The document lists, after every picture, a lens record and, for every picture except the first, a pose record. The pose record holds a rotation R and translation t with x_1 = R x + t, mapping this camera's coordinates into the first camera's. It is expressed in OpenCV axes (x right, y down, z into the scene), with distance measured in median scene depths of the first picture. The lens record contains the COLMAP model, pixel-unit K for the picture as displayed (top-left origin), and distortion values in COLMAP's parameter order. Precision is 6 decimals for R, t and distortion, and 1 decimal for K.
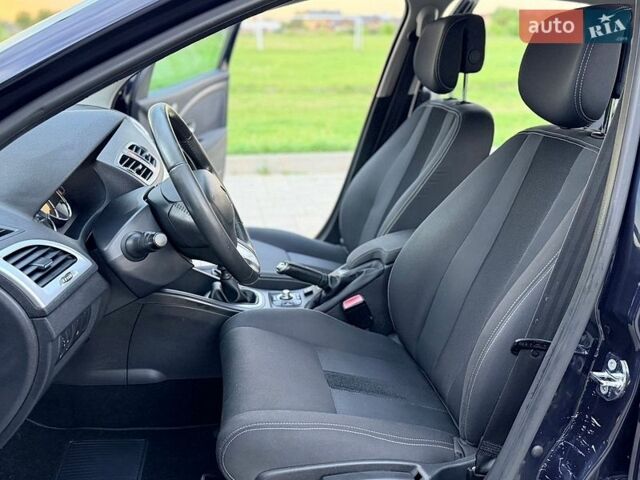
lens RADIAL K [[600.7, 0, 314.4], [0, 600.7, 236.1], [0, 0, 1]] dist [0.044147, 0.000000]
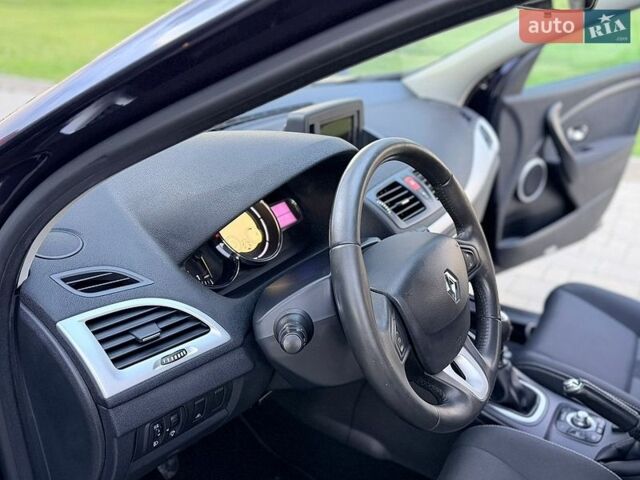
lens RADIAL K [[600.7, 0, 325.7], [0, 600.7, 239.4], [0, 0, 1]] dist [0.044147, 0.000000]
pose [[0.757449, 0.249832, -0.603204, 0.116866], [-0.215136, 0.967800, 0.130689, -0.151300], [0.616431, 0.030781, 0.786807, 0.344359]]
